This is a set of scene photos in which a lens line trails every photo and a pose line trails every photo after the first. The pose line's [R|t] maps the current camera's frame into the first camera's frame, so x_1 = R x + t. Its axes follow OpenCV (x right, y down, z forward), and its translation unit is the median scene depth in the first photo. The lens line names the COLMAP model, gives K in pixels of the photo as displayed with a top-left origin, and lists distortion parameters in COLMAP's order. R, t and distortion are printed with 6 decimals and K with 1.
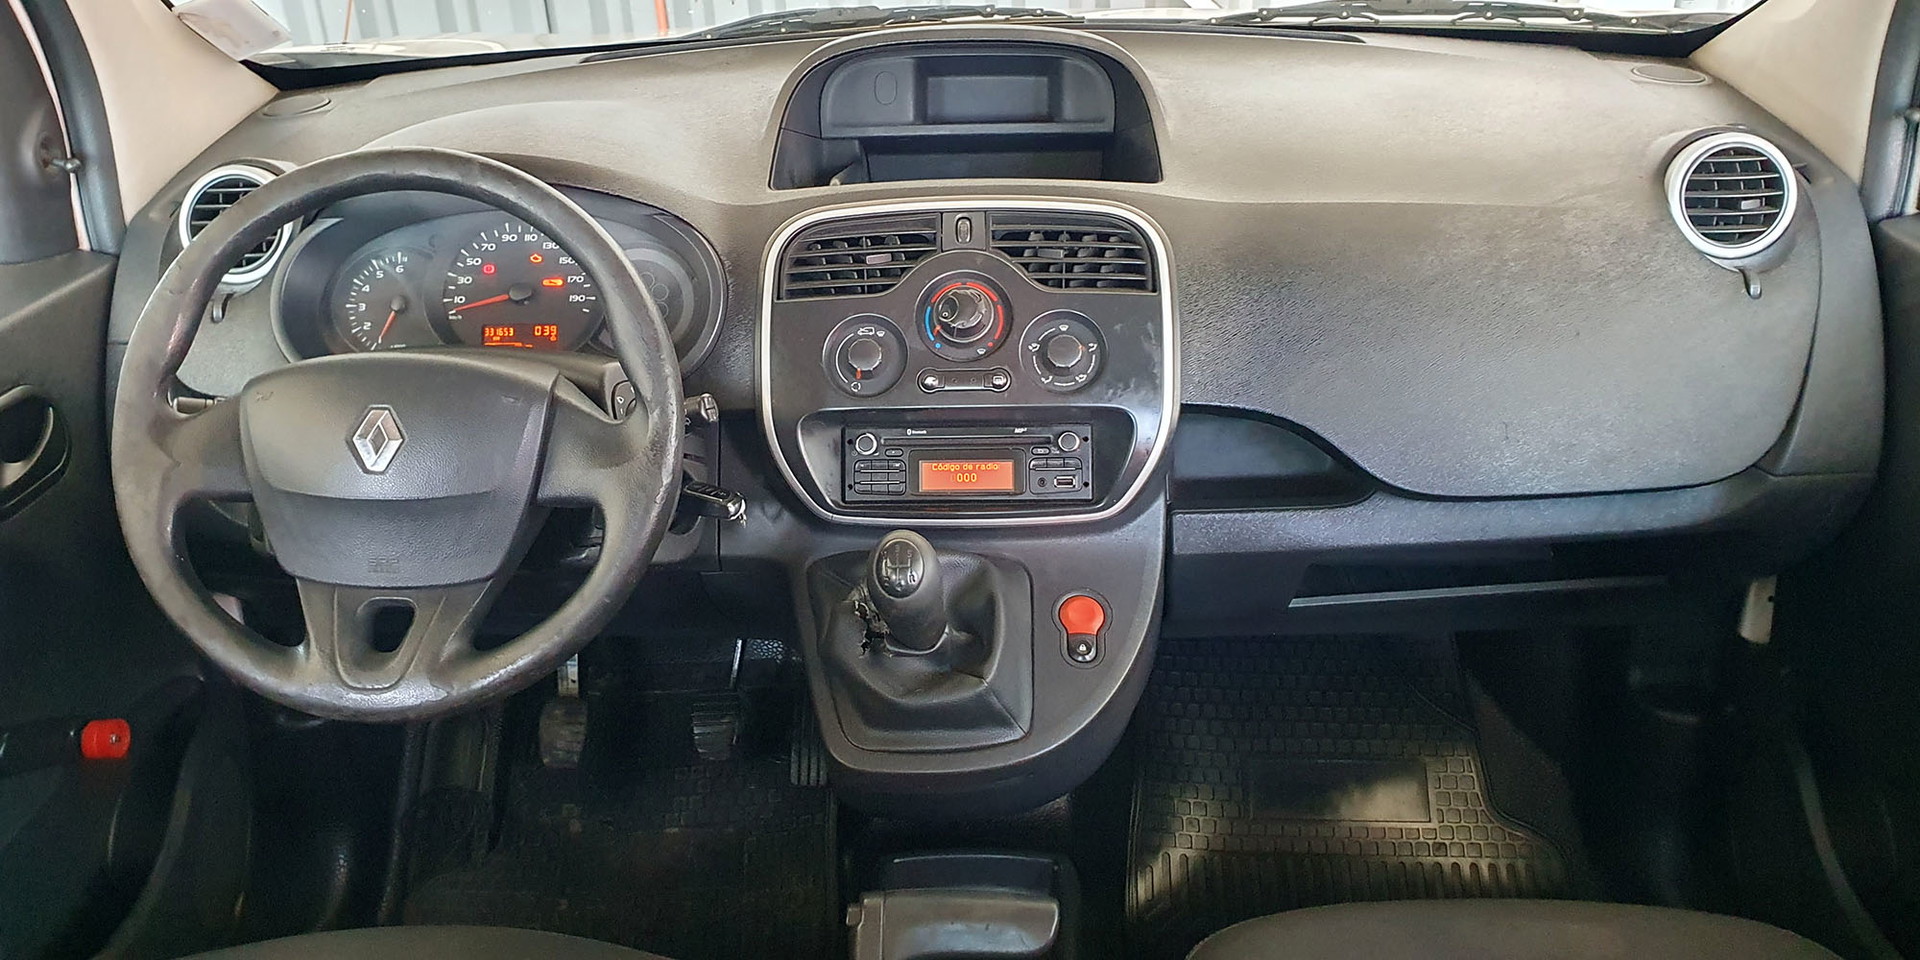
lens RADIAL K [[1623.0, 0, 894.7], [0, 1623.0, 484.4], [0, 0, 1]] dist [0.144247, -0.369570]
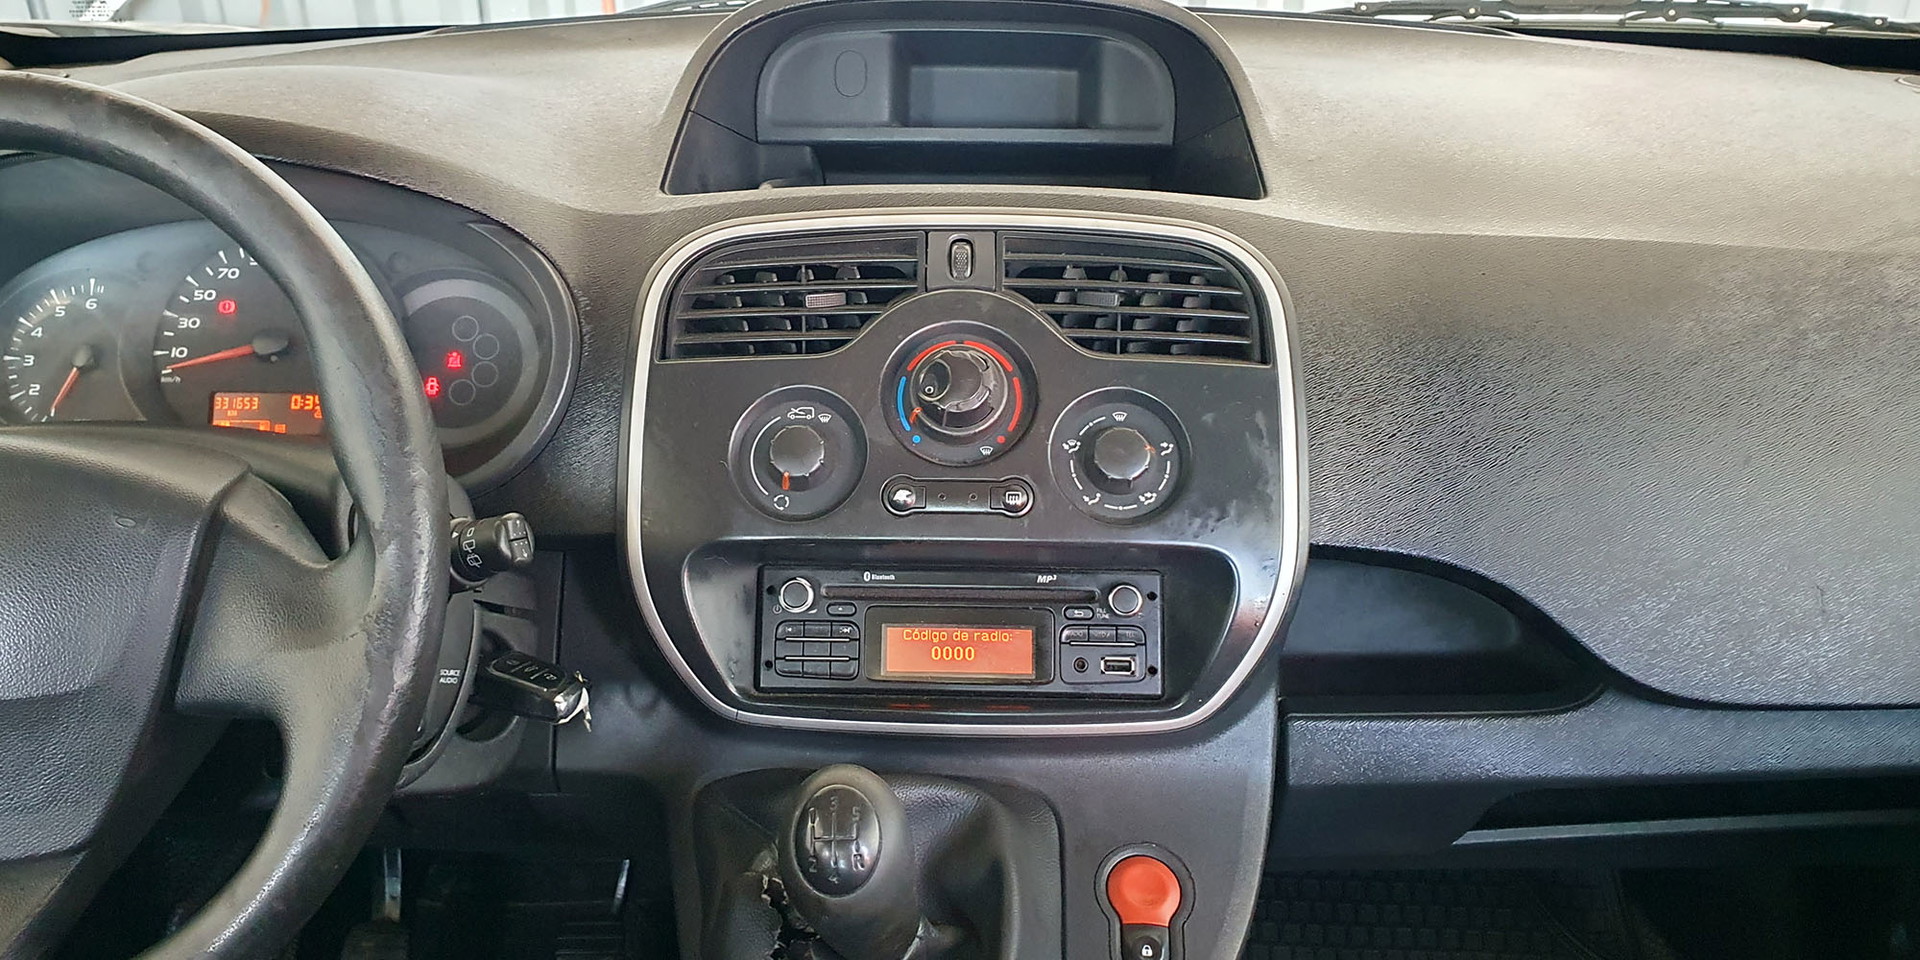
lens RADIAL K [[1702.8, 0, 963.0], [0, 1702.8, 424.2], [0, 0, 1]] dist [0.124934, 0.002349]
pose [[0.998332, 0.025045, 0.052026, 0.010242], [-0.020107, 0.995429, -0.093363, -0.030363], [-0.054126, 0.092161, 0.994272, 0.346691]]
